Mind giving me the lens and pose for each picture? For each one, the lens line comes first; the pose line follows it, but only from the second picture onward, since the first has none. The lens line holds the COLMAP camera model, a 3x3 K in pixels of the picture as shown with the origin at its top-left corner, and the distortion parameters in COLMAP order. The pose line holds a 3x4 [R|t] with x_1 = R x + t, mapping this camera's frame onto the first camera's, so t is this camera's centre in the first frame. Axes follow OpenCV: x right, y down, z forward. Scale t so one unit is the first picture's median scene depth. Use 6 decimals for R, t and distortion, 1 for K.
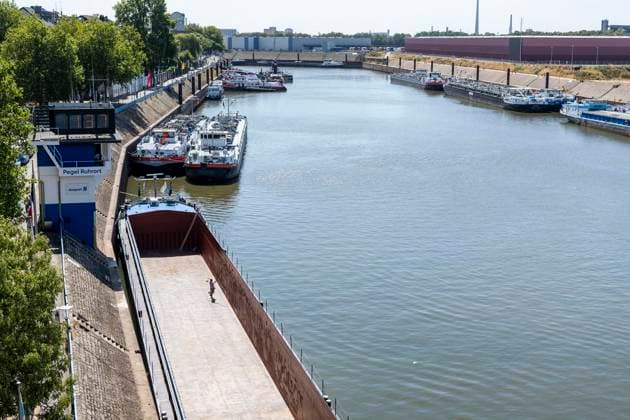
lens RADIAL K [[975.2, 0, 315.0], [0, 975.2, 210.0], [0, 0, 1]] dist [0.041942, -0.079295]
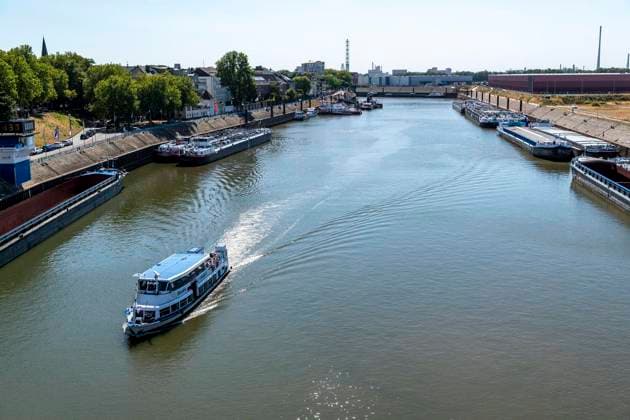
lens RADIAL K [[727.8, 0, 315.0], [0, 727.8, 210.0], [0, 0, 1]] dist [-0.008946, -0.004201]
pose [[0.973800, 0.023297, -0.226209, 0.270052], [-0.021511, 0.999715, 0.010358, 0.021726], [0.226385, -0.005221, 0.974024, -0.151237]]
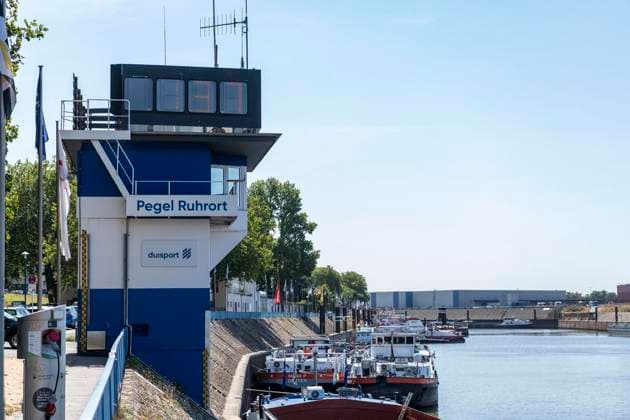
lens RADIAL K [[1272.5, 0, 315.0], [0, 1272.5, 210.0], [0, 0, 1]] dist [0.010603, 0.178102]
pose [[0.992166, -0.024938, -0.122414, -0.037898], [-0.007004, 0.967229, -0.253810, 0.031378], [0.124732, 0.252679, 0.959477, 0.159732]]
